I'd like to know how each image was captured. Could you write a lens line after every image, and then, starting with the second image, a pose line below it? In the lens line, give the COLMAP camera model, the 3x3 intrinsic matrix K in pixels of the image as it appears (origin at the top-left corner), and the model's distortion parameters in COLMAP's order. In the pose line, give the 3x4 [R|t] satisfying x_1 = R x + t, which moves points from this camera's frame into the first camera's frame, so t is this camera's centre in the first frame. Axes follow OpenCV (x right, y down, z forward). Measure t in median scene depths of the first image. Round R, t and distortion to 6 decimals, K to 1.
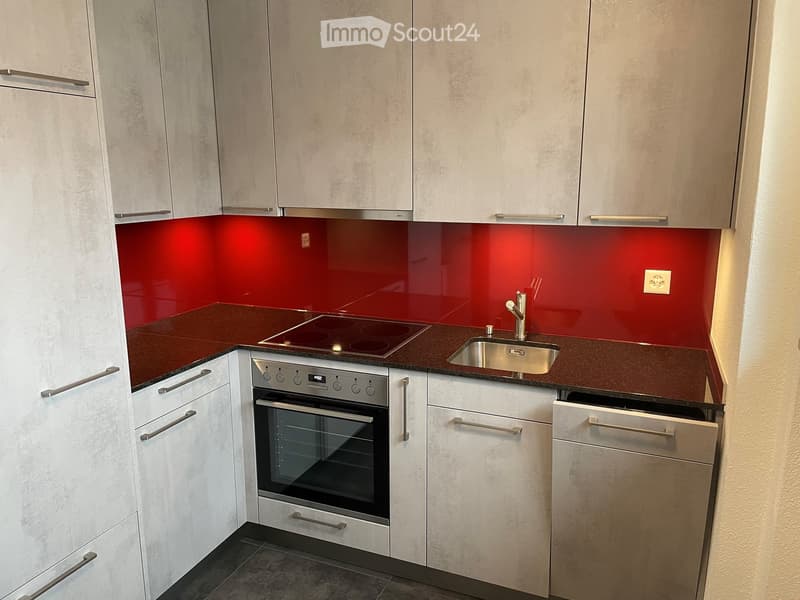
lens RADIAL K [[613.0, 0, 400.0], [0, 613.0, 300.0], [0, 0, 1]] dist [0.090956, -0.105930]
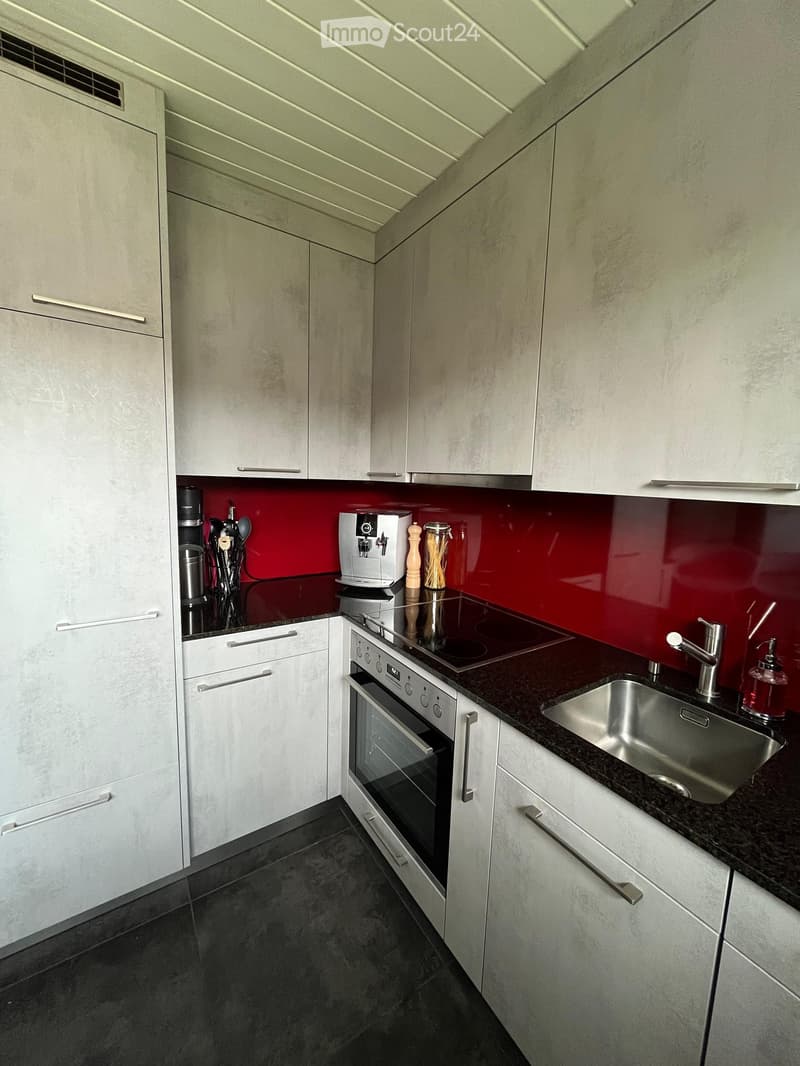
lens RADIAL K [[427.7, 0, 400.0], [0, 427.7, 533.0], [0, 0, 1]] dist [-0.002917, -0.000078]
pose [[0.832091, 0.103540, -0.544888, 0.174451], [-0.148484, 0.988146, -0.038981, -0.037538], [0.534393, 0.113343, 0.837602, 0.520021]]
